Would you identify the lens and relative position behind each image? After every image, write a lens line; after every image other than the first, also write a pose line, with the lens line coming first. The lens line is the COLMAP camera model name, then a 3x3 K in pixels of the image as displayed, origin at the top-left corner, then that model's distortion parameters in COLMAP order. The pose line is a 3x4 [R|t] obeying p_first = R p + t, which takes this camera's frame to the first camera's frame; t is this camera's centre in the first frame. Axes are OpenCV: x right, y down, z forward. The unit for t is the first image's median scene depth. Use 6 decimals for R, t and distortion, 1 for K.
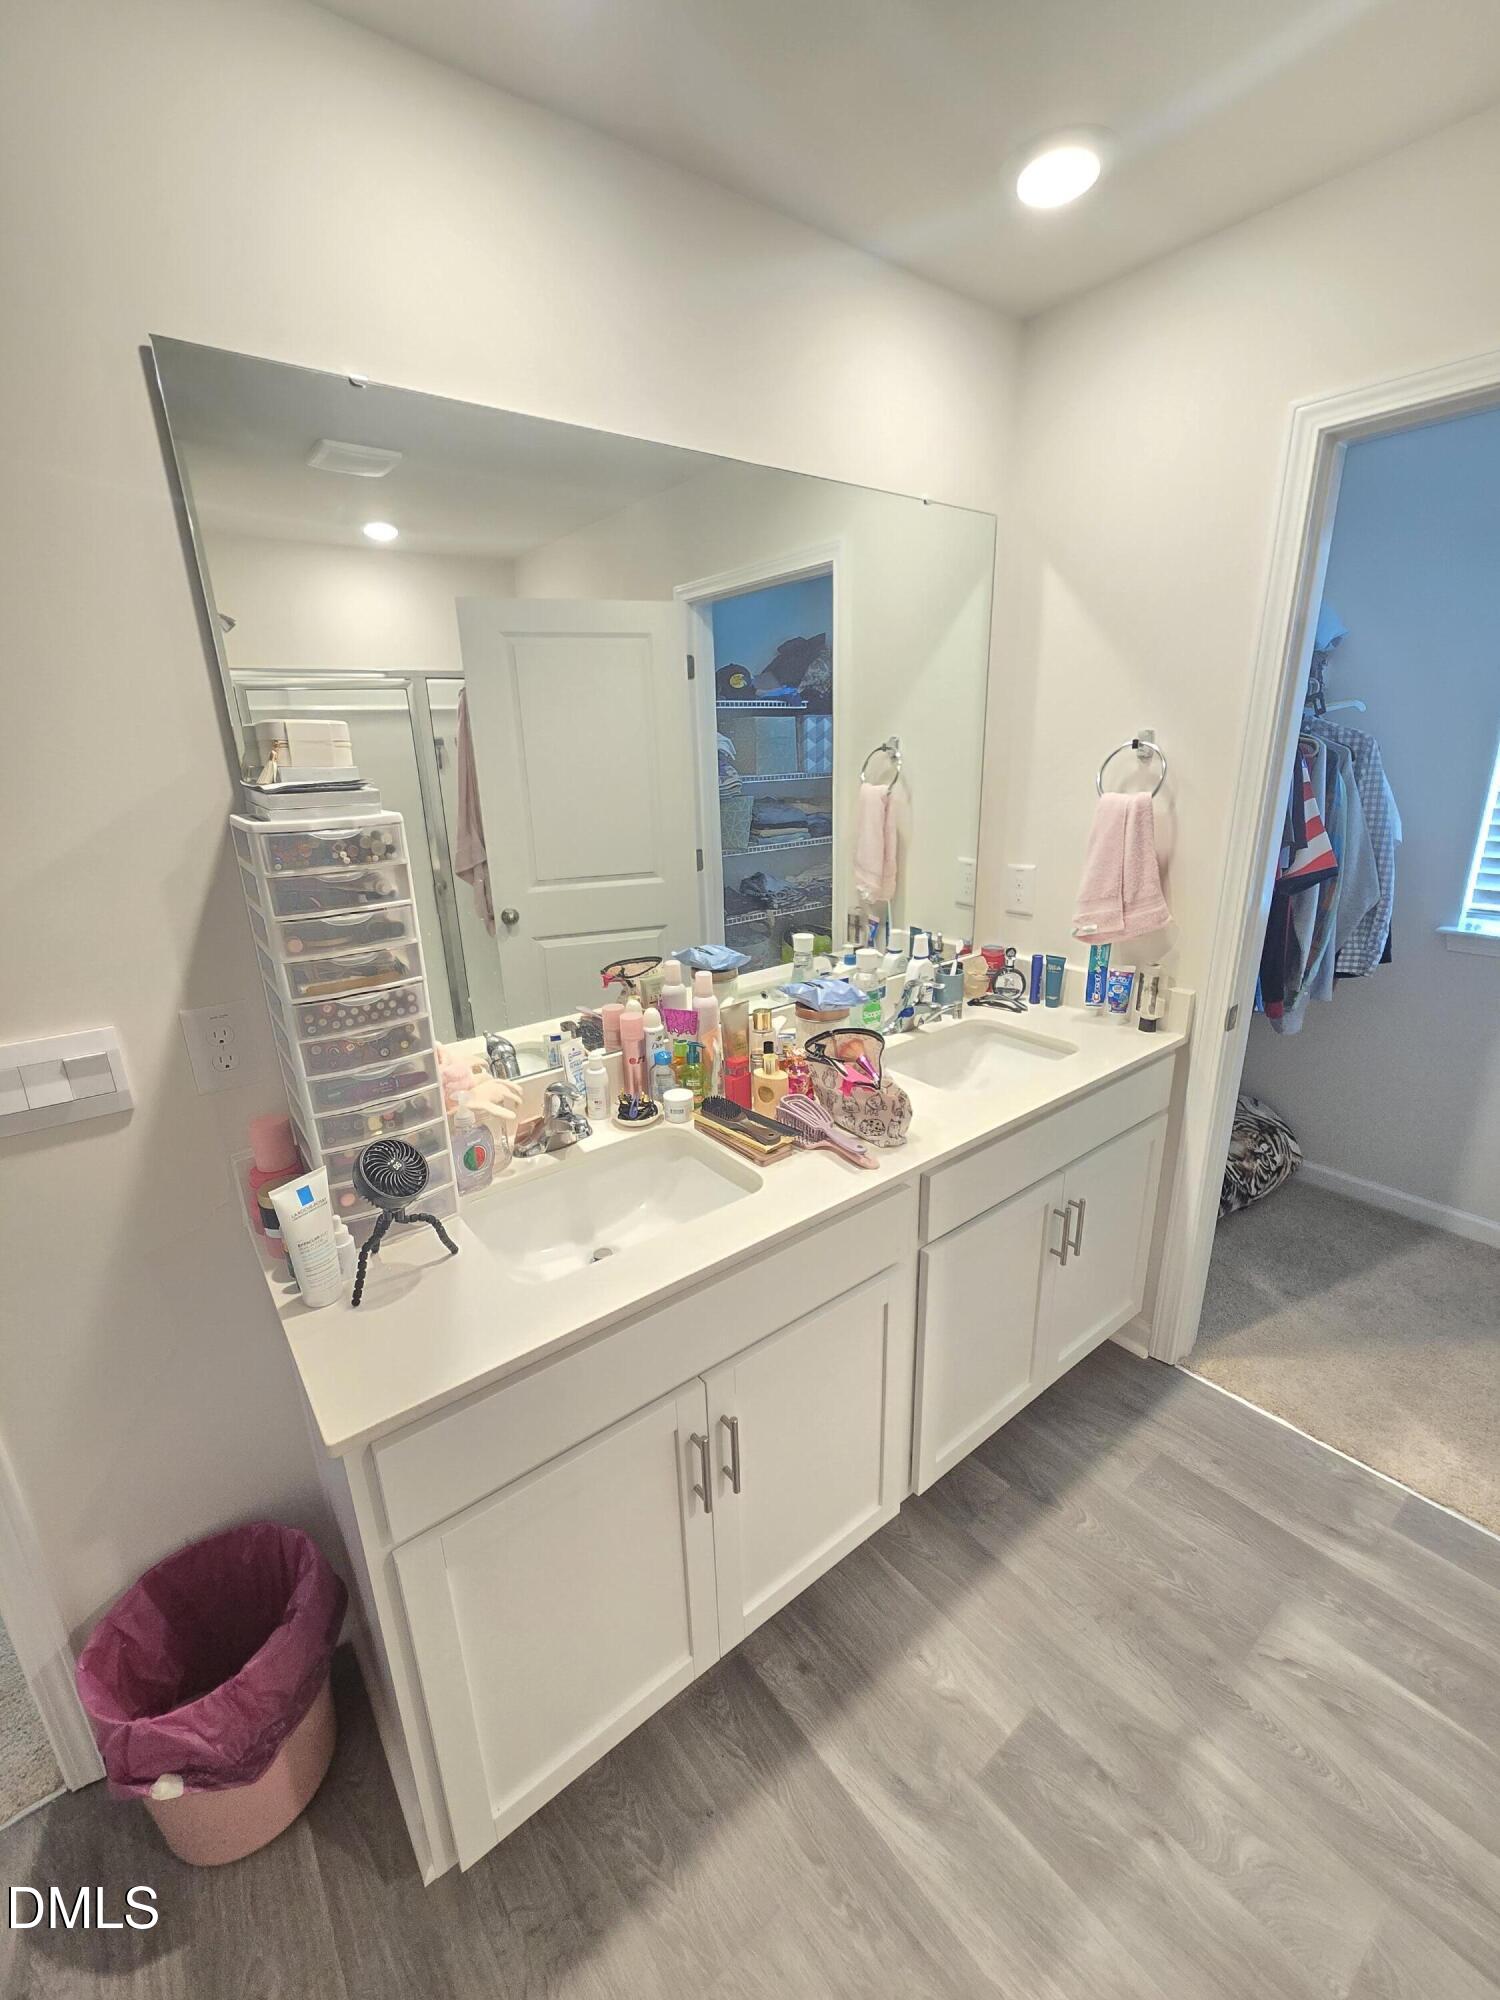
lens RADIAL K [[828.7, 0, 744.0], [0, 828.7, 999.7], [0, 0, 1]] dist [-0.001741, 0.002602]
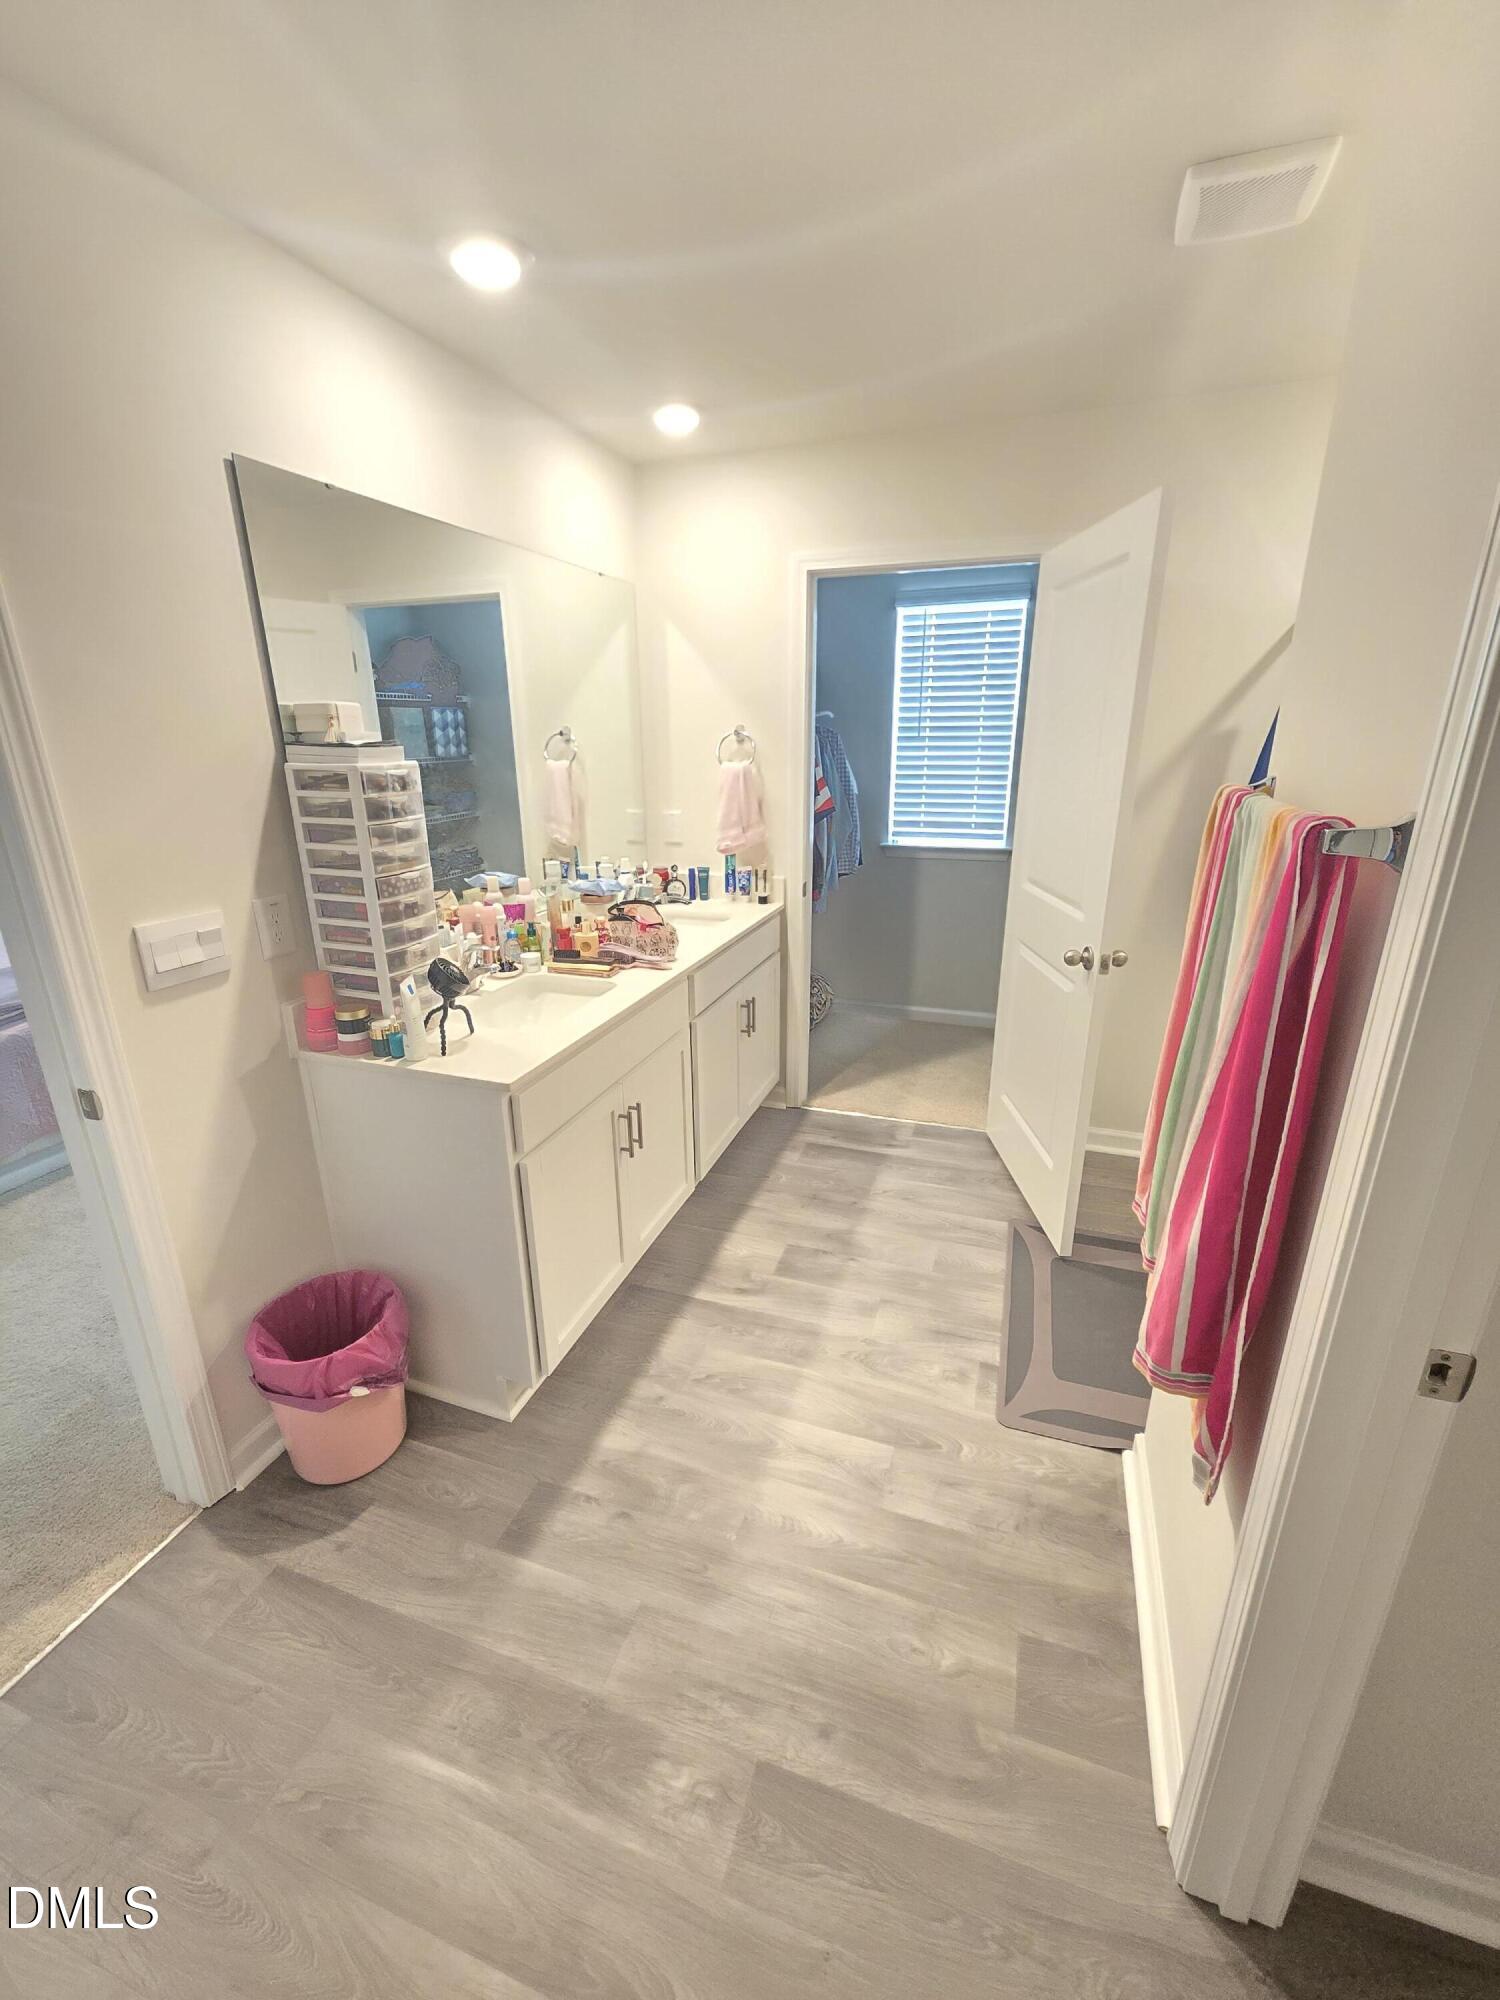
lens RADIAL K [[828.7, 0, 755.4], [0, 828.7, 999.0], [0, 0, 1]] dist [-0.001741, 0.002602]
pose [[0.836373, -0.148335, 0.527710, -0.486752], [0.146830, 0.988136, 0.045045, 0.164838], [-0.528131, 0.039809, 0.848230, -0.453609]]
